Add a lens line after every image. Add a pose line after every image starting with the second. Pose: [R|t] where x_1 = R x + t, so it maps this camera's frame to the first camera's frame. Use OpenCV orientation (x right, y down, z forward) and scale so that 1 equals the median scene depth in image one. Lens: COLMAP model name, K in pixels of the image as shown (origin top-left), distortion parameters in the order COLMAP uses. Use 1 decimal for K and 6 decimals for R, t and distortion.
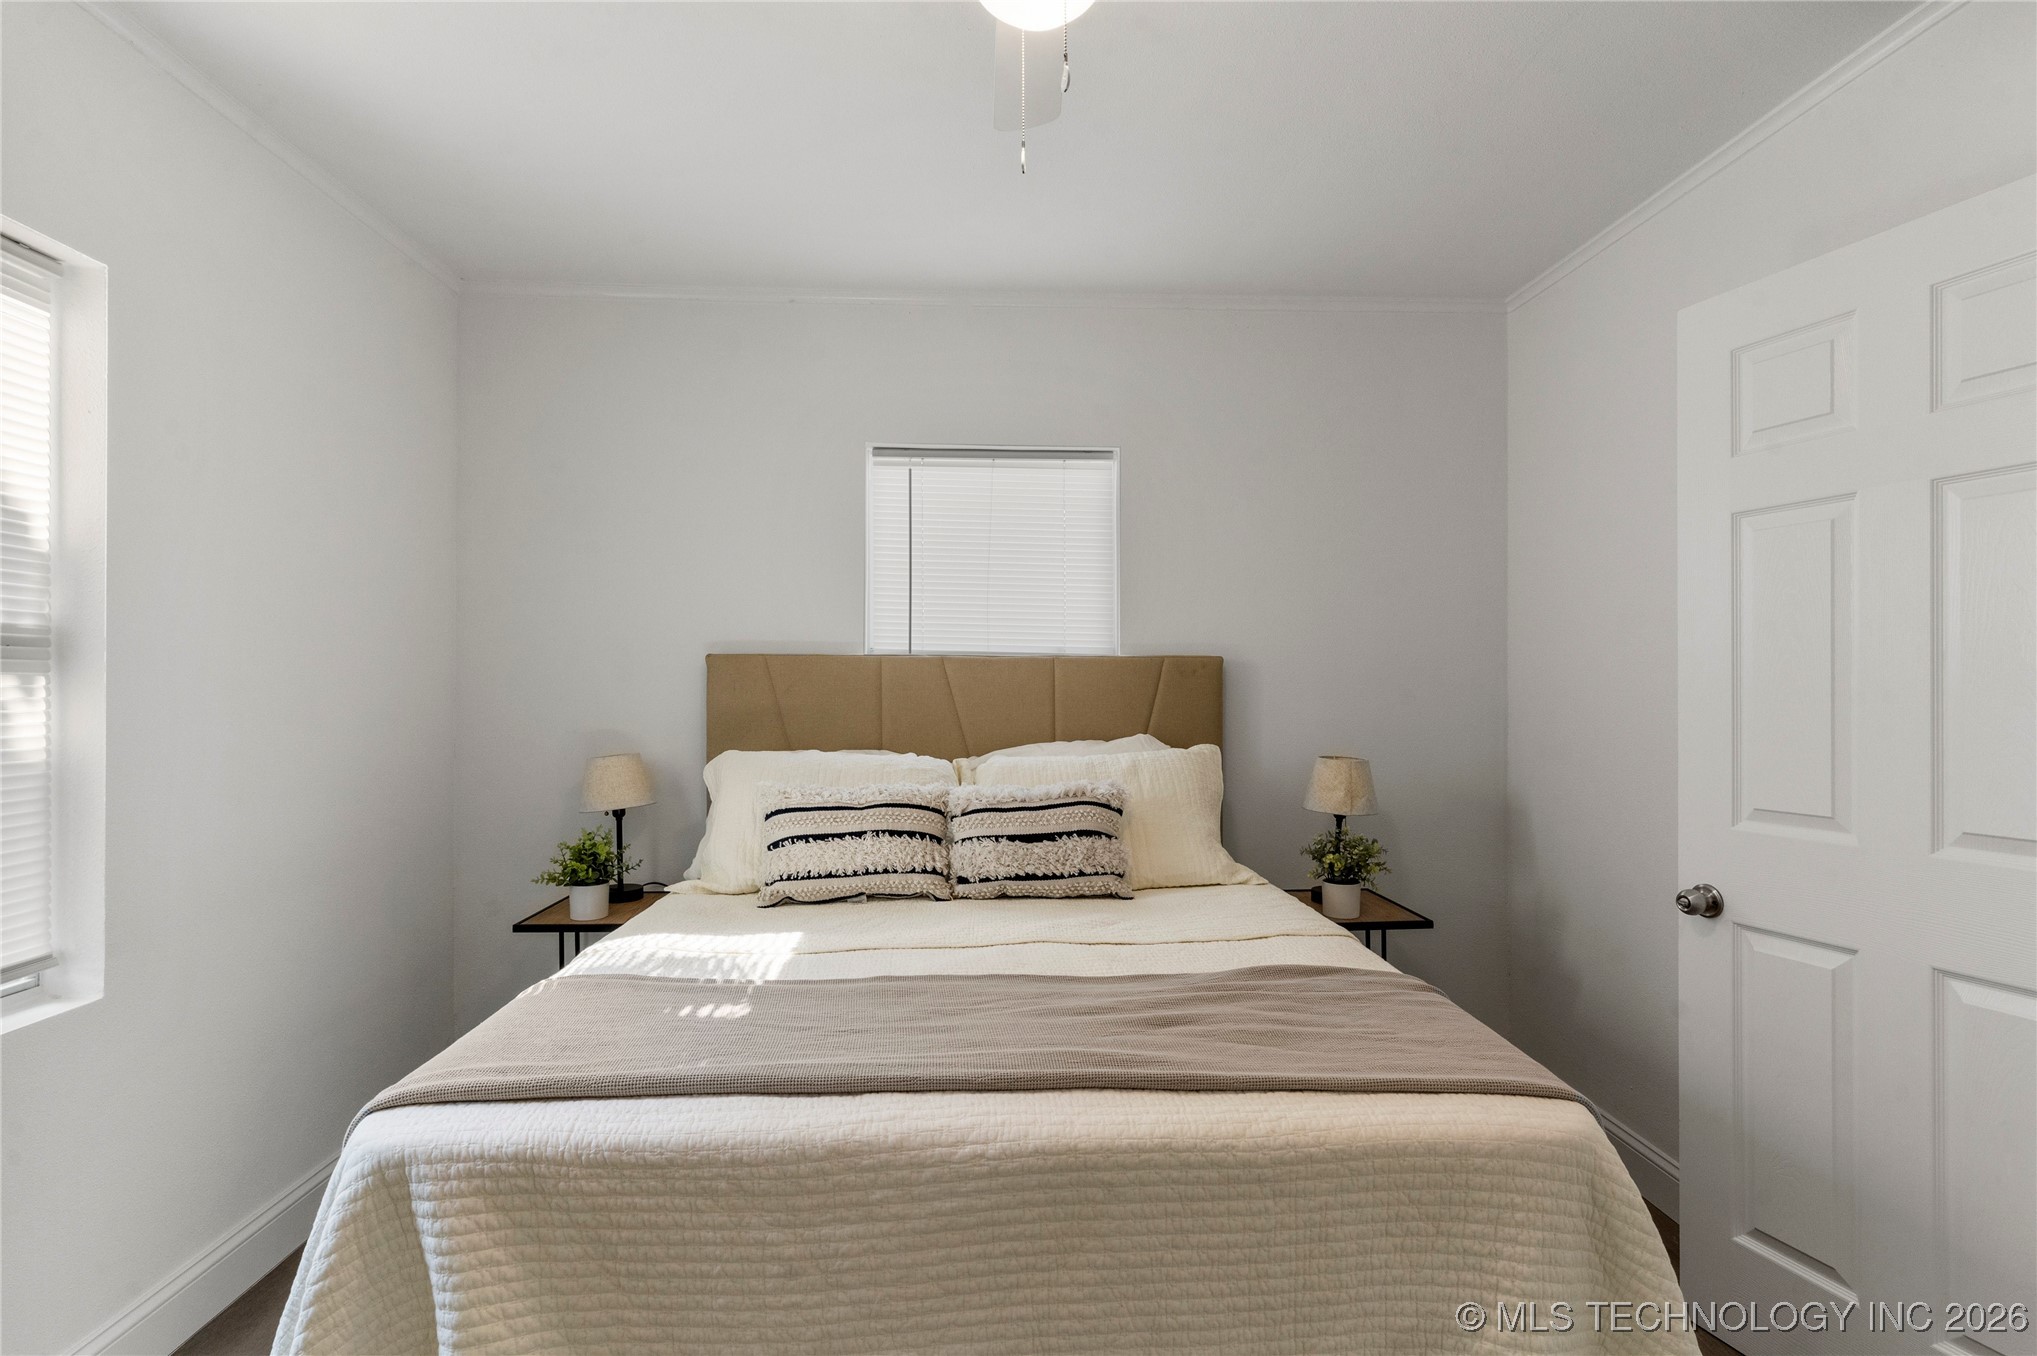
lens RADIAL K [[987.2, 0, 1012.0], [0, 987.2, 677.5], [0, 0, 1]] dist [0.002512, -0.002093]
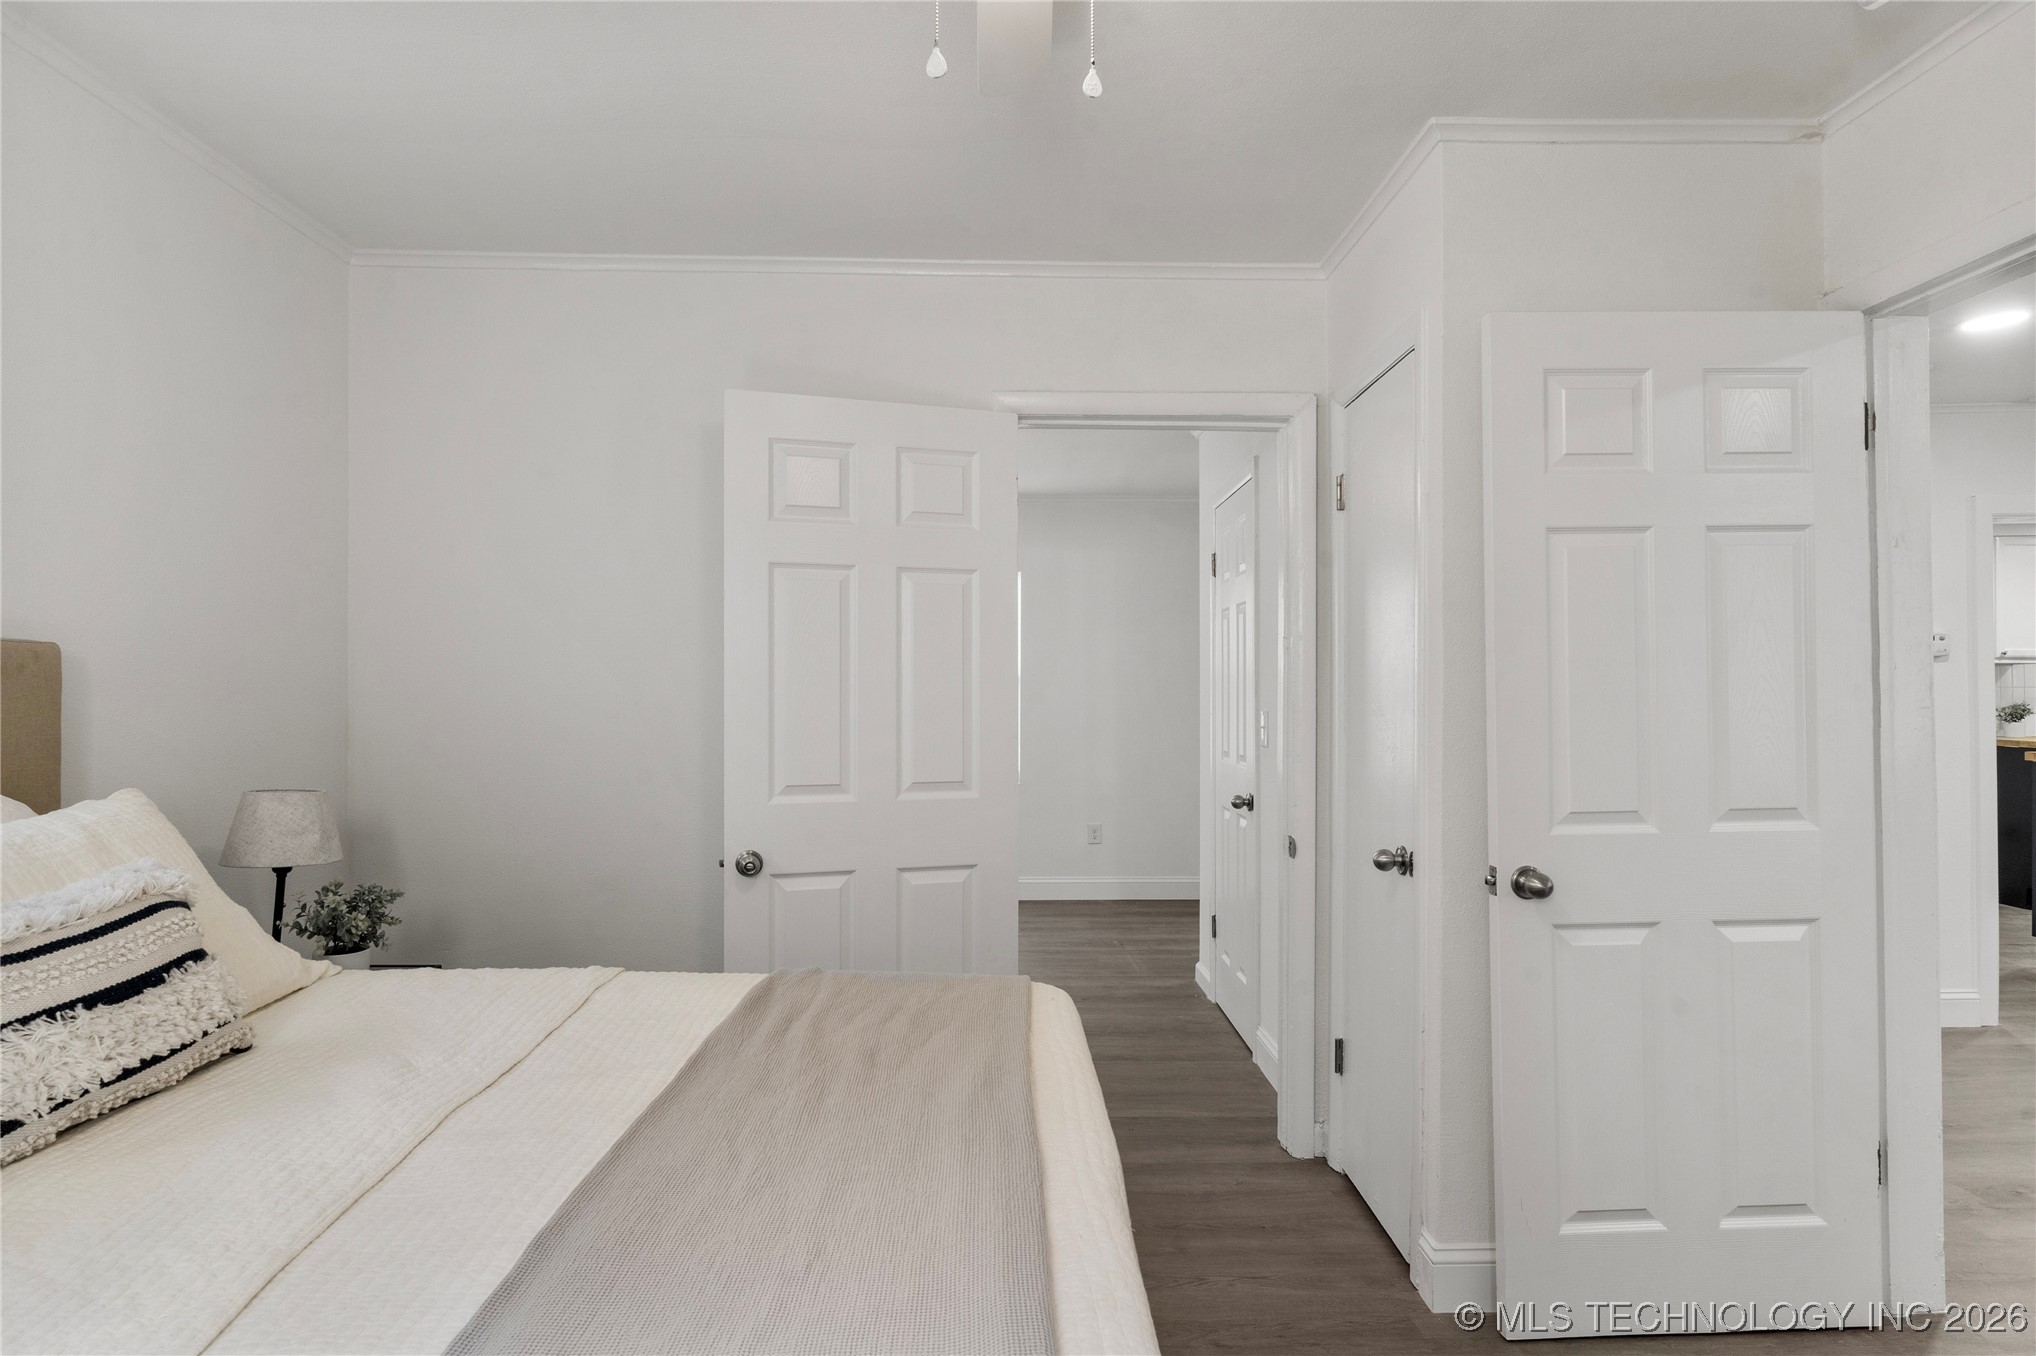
lens RADIAL K [[986.8, 0, 1013.4], [0, 986.8, 687.5], [0, 0, 1]] dist [0.002512, -0.002093]
pose [[0.039121, 0.007299, 0.999208, -0.568822], [-0.011673, 0.999908, -0.006847, 0.004685], [-0.999166, -0.011396, 0.039203, 0.626832]]
